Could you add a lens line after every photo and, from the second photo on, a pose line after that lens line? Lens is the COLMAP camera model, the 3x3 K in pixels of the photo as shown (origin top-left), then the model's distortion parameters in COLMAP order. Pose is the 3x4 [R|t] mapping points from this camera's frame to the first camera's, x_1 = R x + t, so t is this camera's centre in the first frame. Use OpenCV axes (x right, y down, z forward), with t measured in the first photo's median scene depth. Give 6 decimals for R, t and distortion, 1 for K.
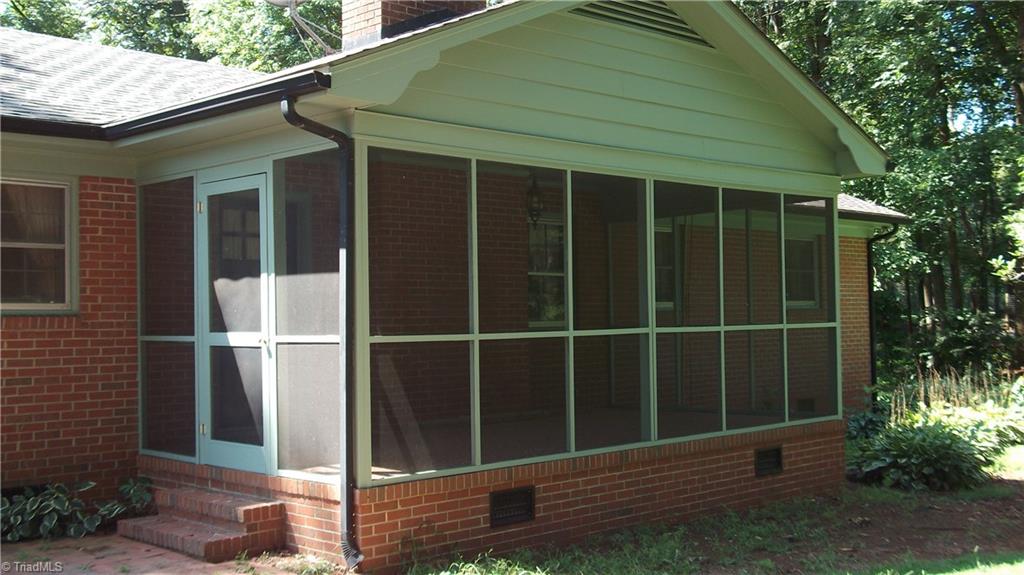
lens RADIAL K [[1152.9, 0, 510.1], [0, 1152.9, 288.7], [0, 0, 1]] dist [0.072713, 0.000000]
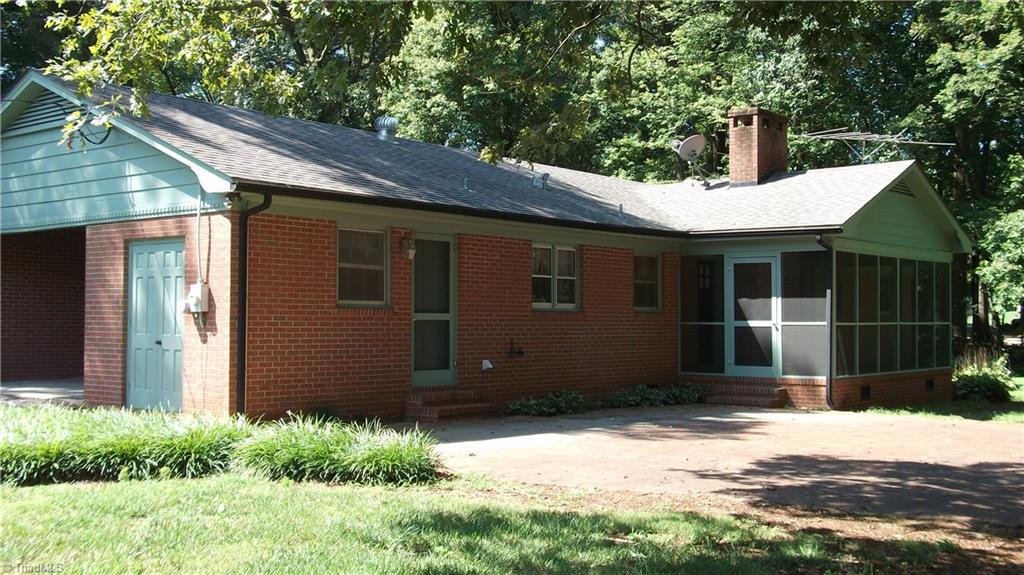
lens RADIAL K [[1152.9, 0, 516.9], [0, 1152.9, 290.5], [0, 0, 1]] dist [0.072713, 0.000000]
pose [[0.992059, 0.018744, 0.124367, -1.013335], [-0.018195, 0.999819, -0.005544, -0.003341], [-0.124448, 0.003237, 0.992221, -1.323258]]
